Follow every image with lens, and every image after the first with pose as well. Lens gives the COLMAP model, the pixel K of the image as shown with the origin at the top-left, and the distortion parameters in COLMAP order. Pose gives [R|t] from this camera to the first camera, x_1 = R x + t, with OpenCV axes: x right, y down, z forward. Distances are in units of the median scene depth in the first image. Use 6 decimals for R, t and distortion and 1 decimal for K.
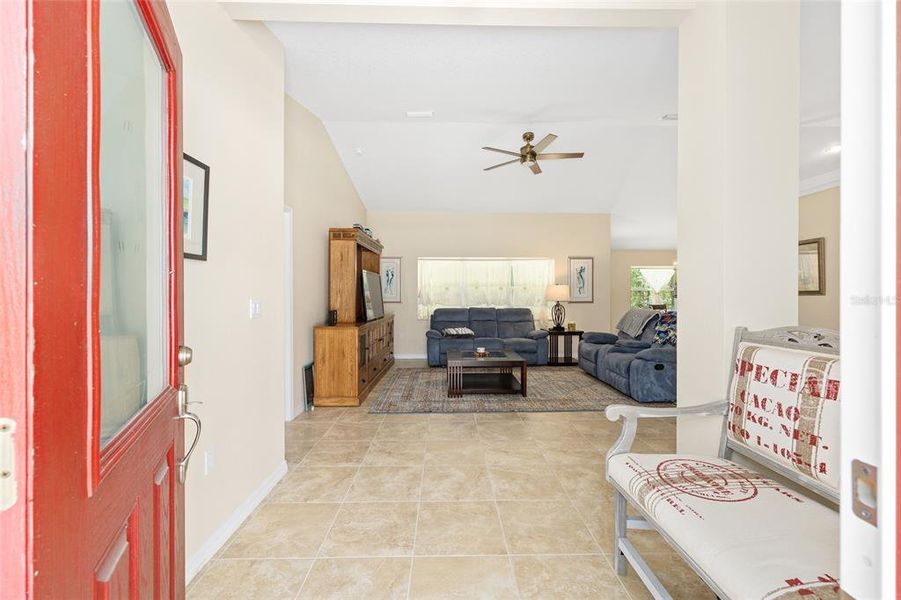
lens RADIAL K [[361.9, 0, 452.5], [0, 361.9, 295.0], [0, 0, 1]] dist [0.000647, 0.000197]
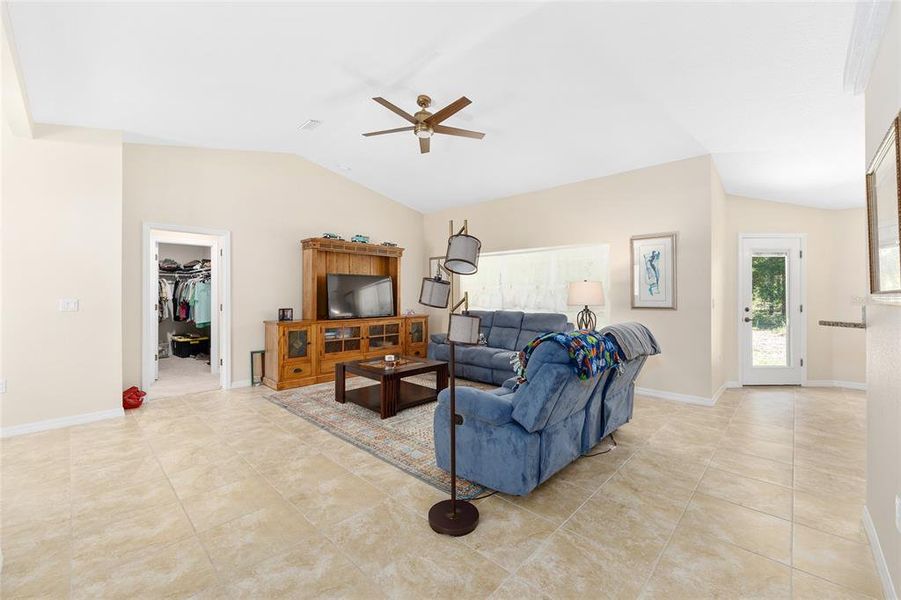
lens RADIAL K [[361.9, 0, 452.5], [0, 361.9, 295.0], [0, 0, 1]] dist [0.000647, 0.000197]
pose [[0.713533, 0.002582, -0.700617, 0.701328], [-0.000491, 0.999995, 0.003186, -0.005869], [0.700622, -0.001929, 0.713531, 0.402564]]
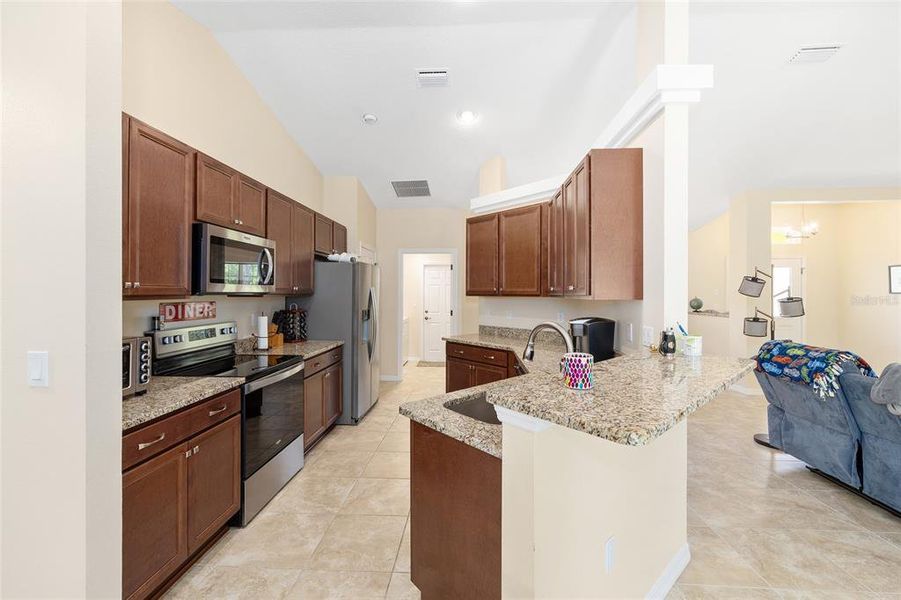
lens RADIAL K [[361.9, 0, 452.5], [0, 361.9, 295.0], [0, 0, 1]] dist [0.000647, 0.000197]
pose [[-0.997403, -0.000237, 0.072019, 0.942774], [0.000357, 0.999966, 0.008236, -0.033268], [-0.072019, 0.008240, -0.997369, 1.305214]]
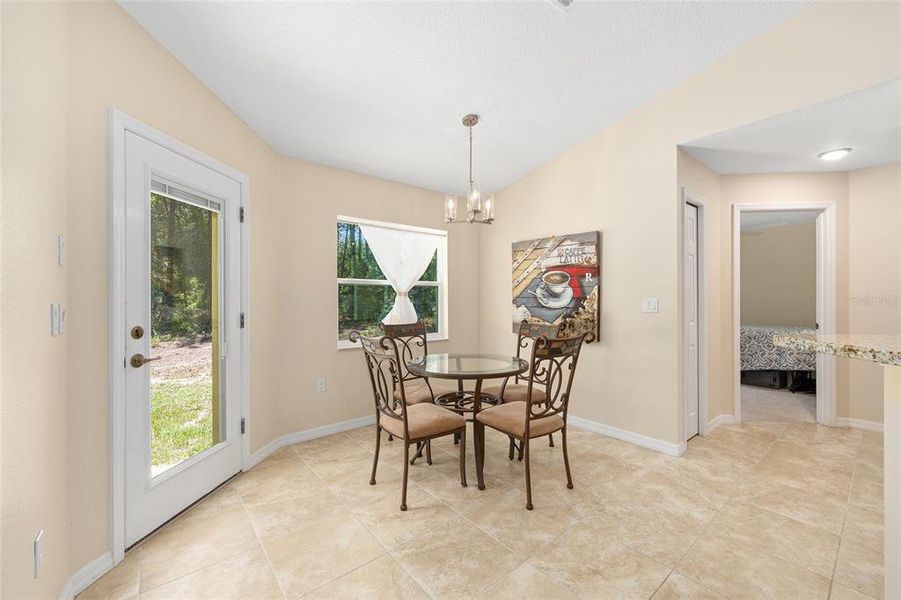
lens RADIAL K [[337.6, 0, 447.2], [0, 337.6, 294.2], [0, 0, 1]] dist [-0.000285, -0.000030]
pose [[0.787583, -0.002415, 0.616204, 0.626734], [0.003479, 0.999994, -0.000528, -0.005911], [-0.616198, 0.002560, 0.787587, 1.132693]]
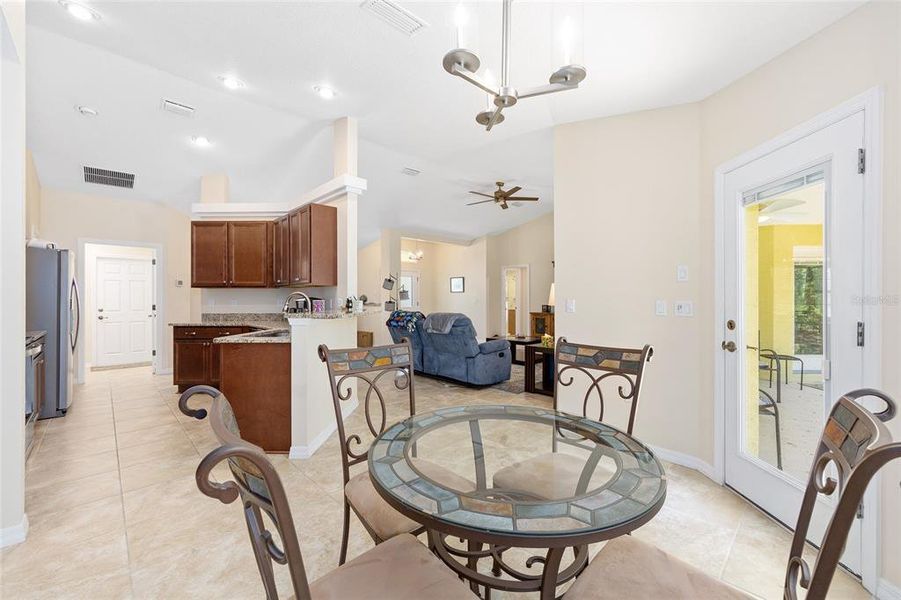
lens RADIAL K [[361.9, 0, 452.5], [0, 361.9, 295.0], [0, 0, 1]] dist [0.000647, 0.000197]
pose [[-0.728530, -0.004273, -0.685001, 1.109861], [0.001580, 0.999967, -0.007917, 0.000941], [0.685013, -0.006850, -0.728499, 1.619252]]
